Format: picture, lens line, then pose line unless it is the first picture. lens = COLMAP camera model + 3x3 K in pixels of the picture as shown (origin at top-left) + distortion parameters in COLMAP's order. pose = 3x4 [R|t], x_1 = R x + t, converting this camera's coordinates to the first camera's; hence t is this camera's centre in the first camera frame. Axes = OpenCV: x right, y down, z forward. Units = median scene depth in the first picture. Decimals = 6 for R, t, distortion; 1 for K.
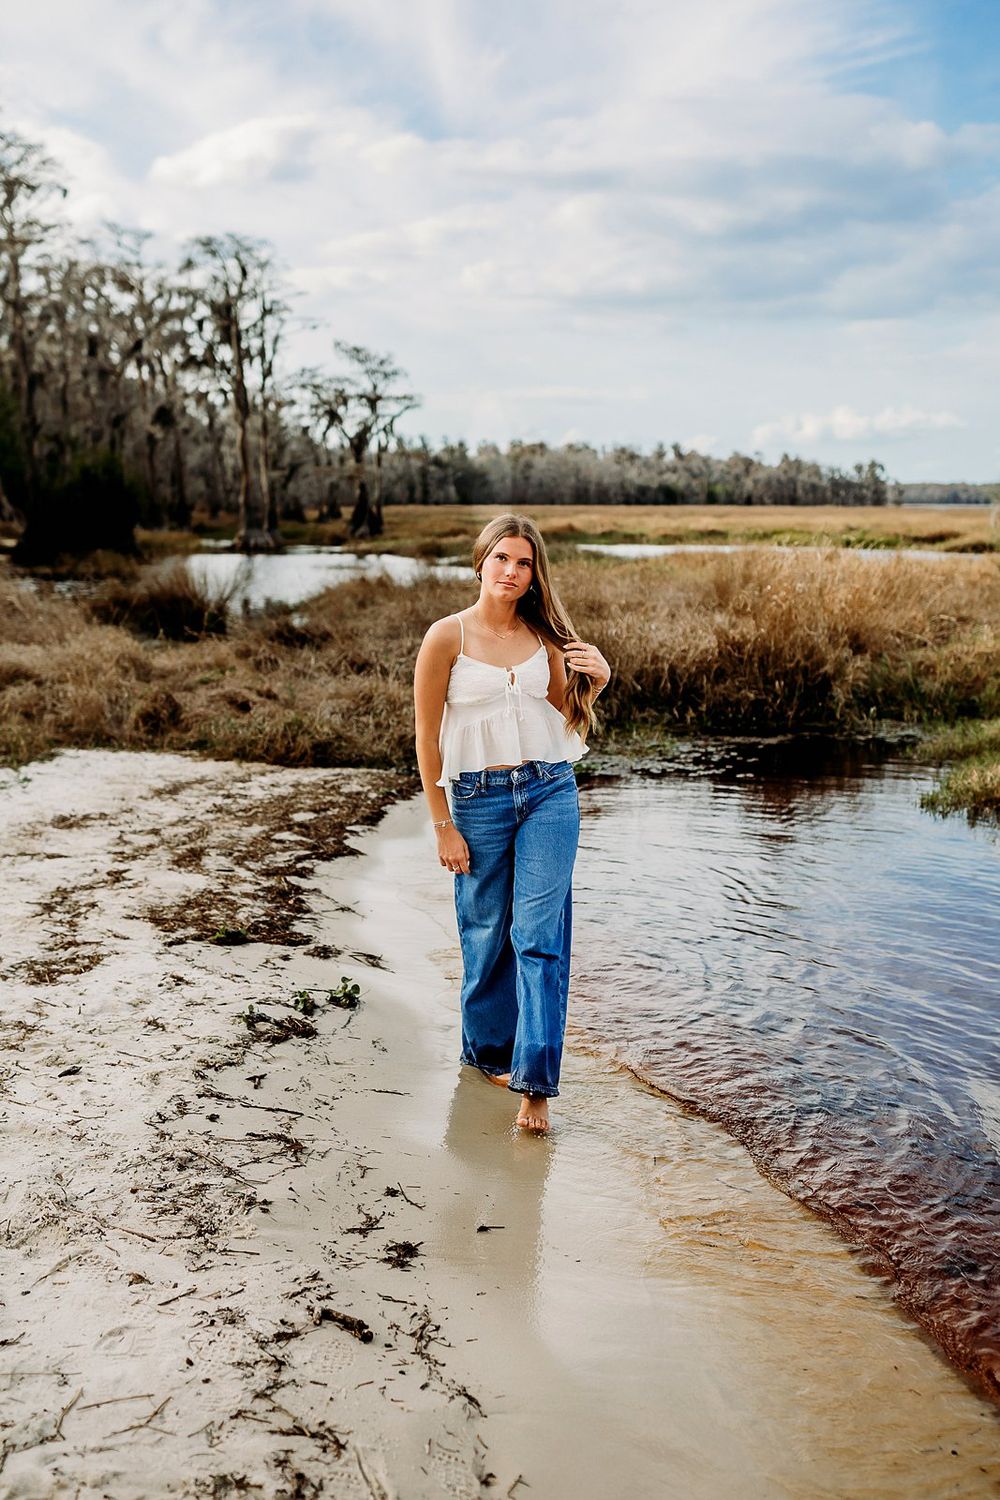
lens RADIAL K [[1646.8, 0, 500.0], [0, 1646.8, 750.0], [0, 0, 1]] dist [-0.015658, 0.004637]
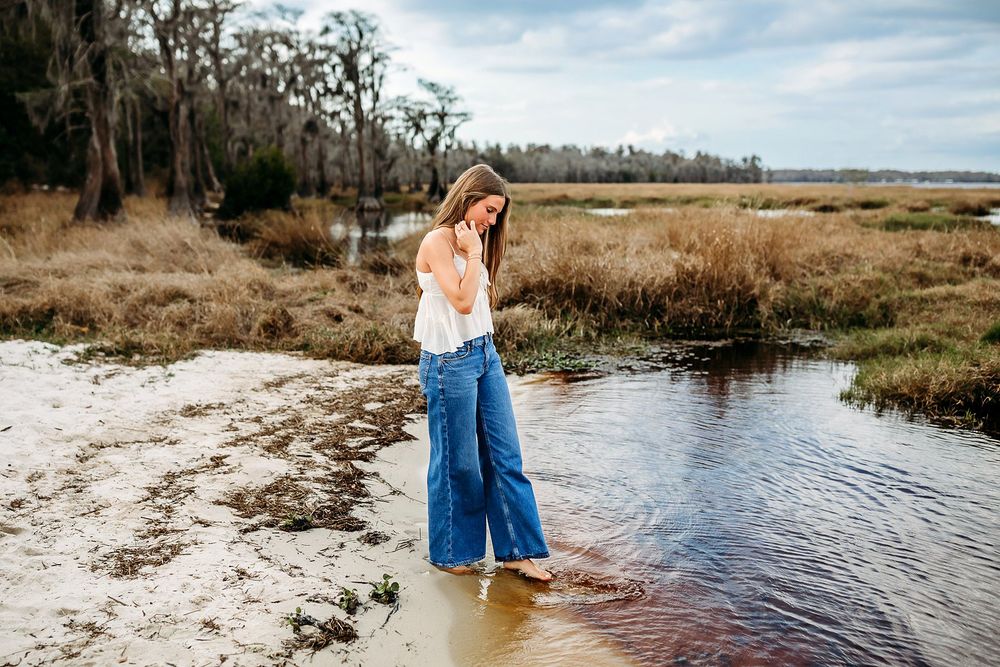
lens RADIAL K [[998.3, 0, 483.6], [0, 998.3, 348.6], [0, 0, 1]] dist [-0.014756, 0.006057]
pose [[0.999314, 0.005355, -0.036650, -0.001218], [-0.004771, 0.999861, 0.015986, -0.014478], [0.036731, -0.015800, 0.999200, 0.155862]]
